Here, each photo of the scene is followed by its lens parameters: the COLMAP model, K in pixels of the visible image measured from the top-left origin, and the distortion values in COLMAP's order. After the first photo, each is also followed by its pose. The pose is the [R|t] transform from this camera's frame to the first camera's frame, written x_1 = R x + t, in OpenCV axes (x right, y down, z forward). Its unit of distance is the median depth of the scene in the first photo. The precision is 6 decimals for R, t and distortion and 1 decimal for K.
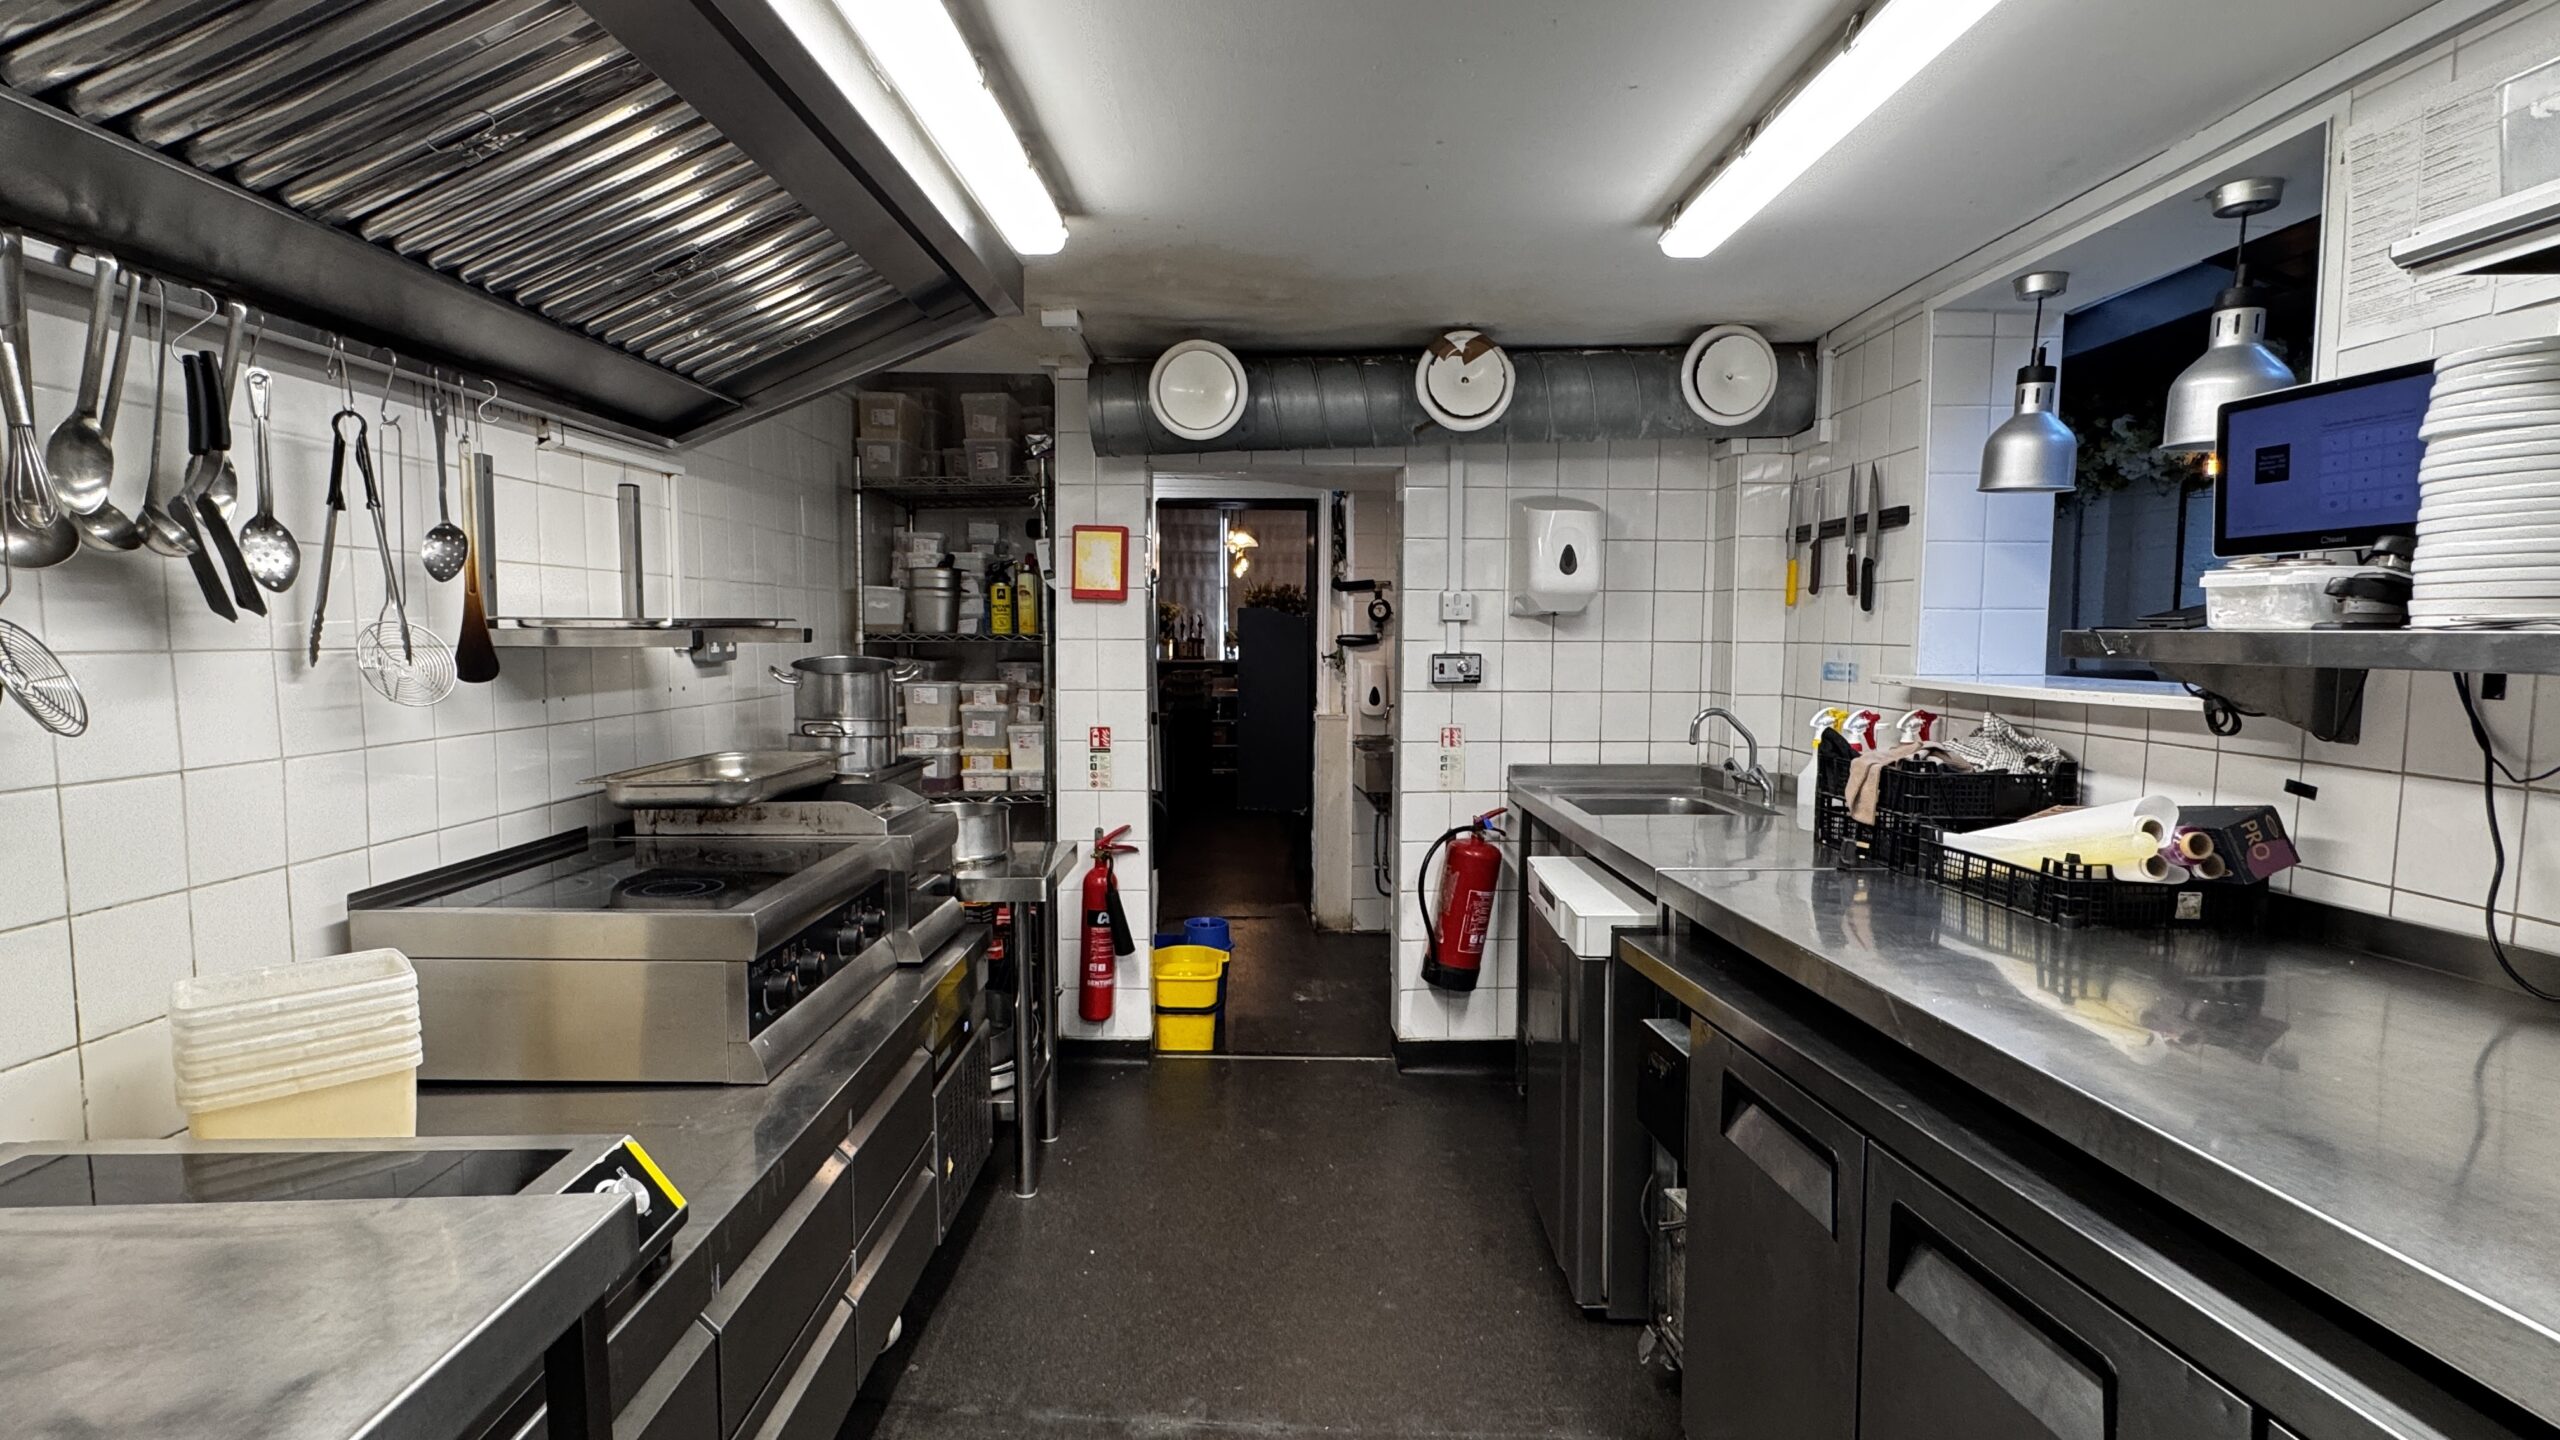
lens RADIAL K [[1198.2, 0, 1280.0], [0, 1198.2, 720.0], [0, 0, 1]] dist [-0.003590, 0.000111]
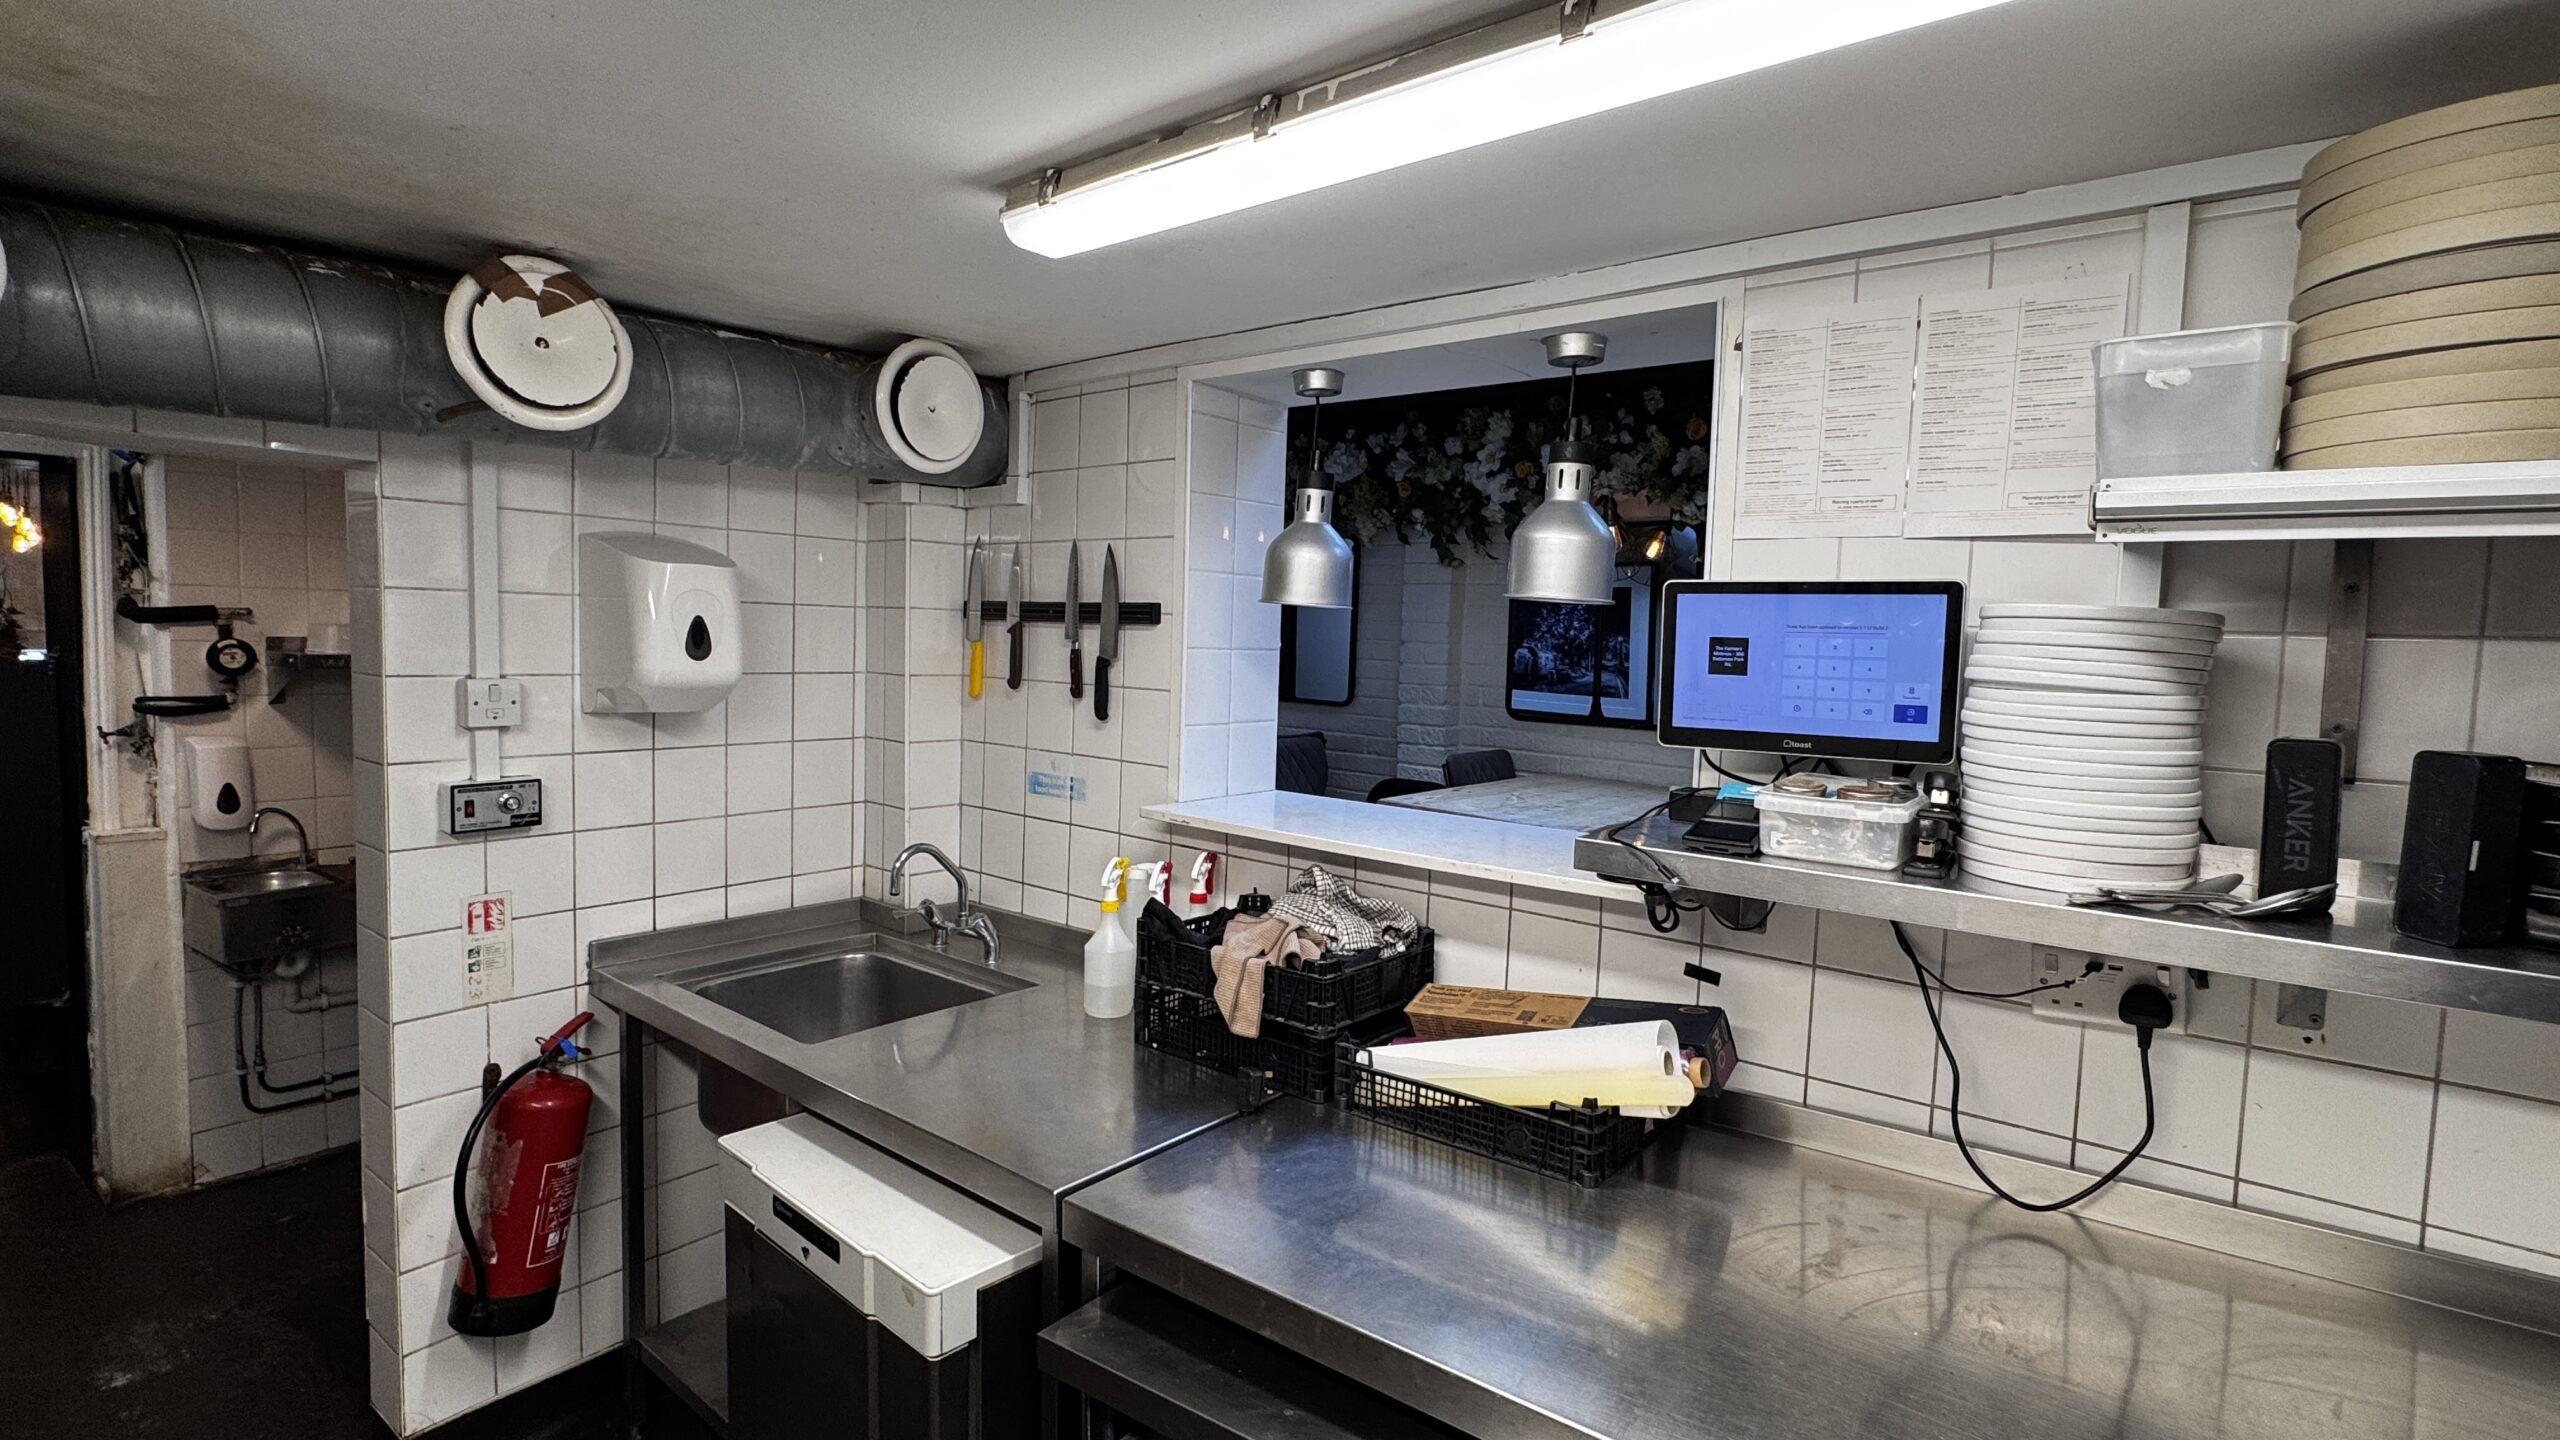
lens RADIAL K [[1198.2, 0, 1280.0], [0, 1198.2, 720.0], [0, 0, 1]] dist [-0.003590, 0.000111]
pose [[0.643633, -0.037891, 0.764396, -0.065538], [0.028147, 0.999270, 0.025834, -0.100428], [-0.764817, 0.004888, 0.644229, 0.334557]]
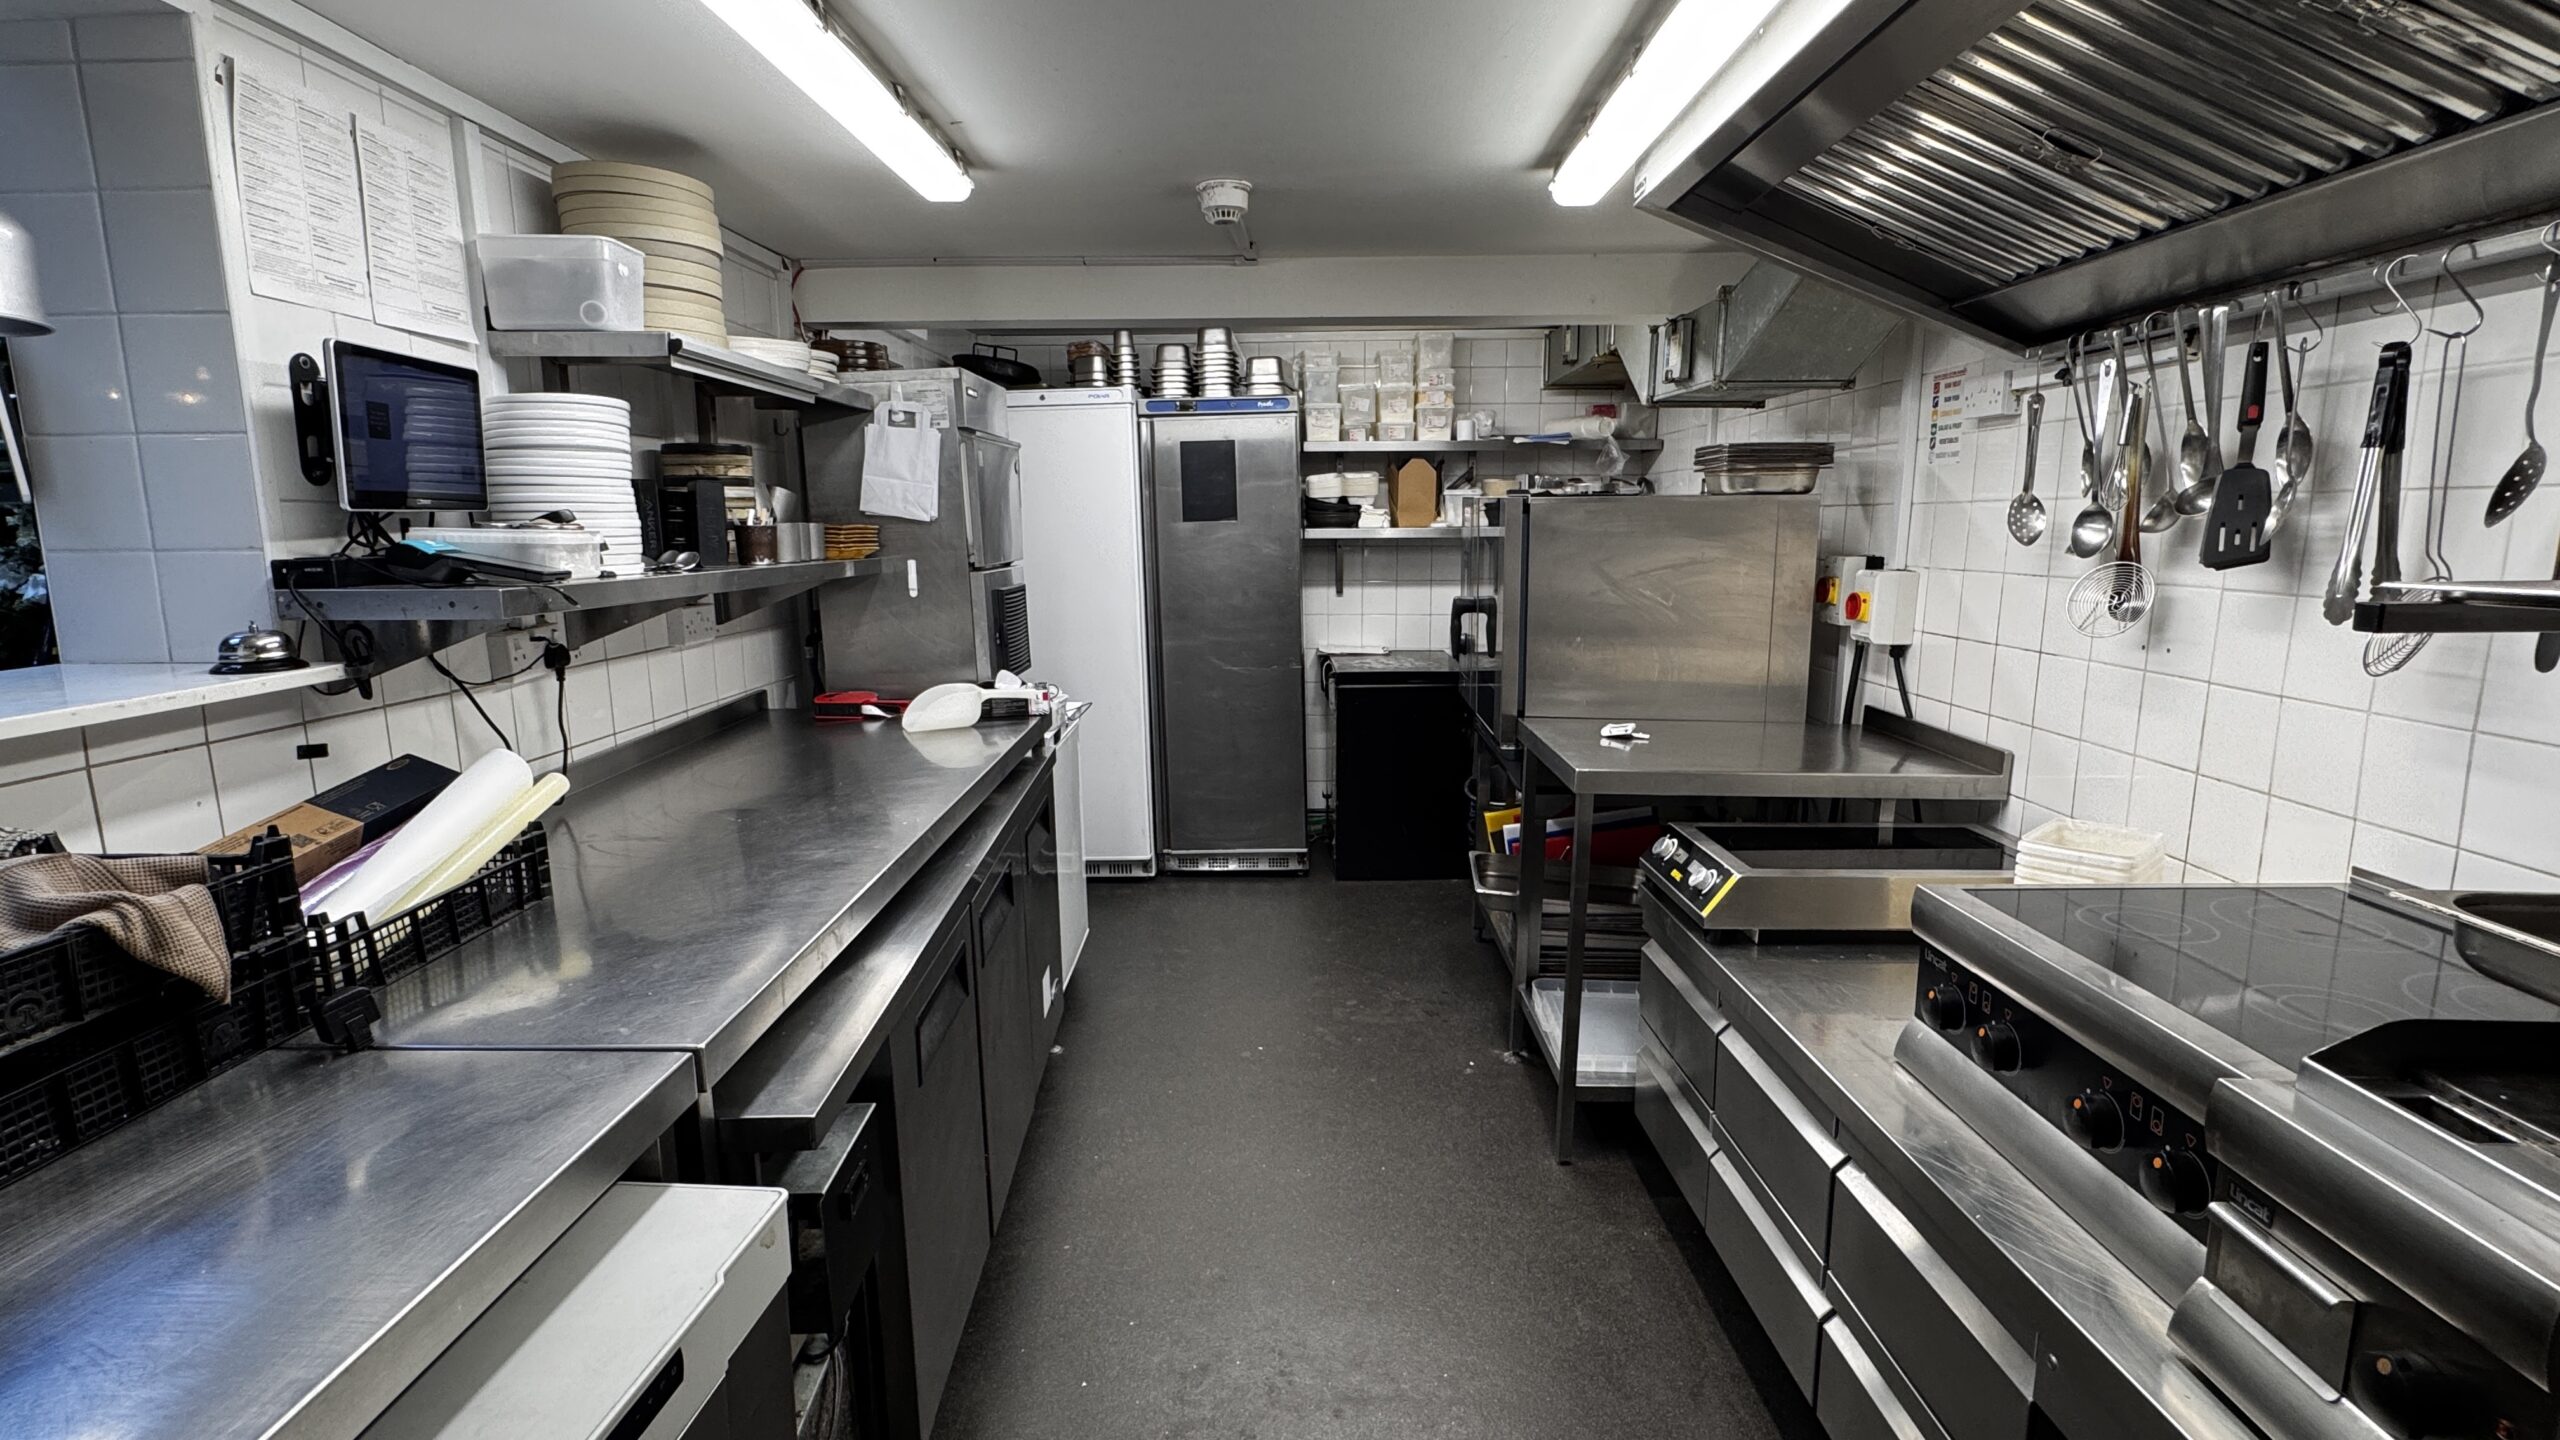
lens RADIAL K [[1193.6, 0, 1277.2], [0, 1193.6, 720.0], [0, 0, 1]] dist [-0.003130, -0.000856]
pose [[-0.999766, -0.001810, 0.021566, 0.025344], [0.003371, 0.971315, 0.237773, -0.104024], [-0.021378, 0.237790, -0.971081, 1.024433]]
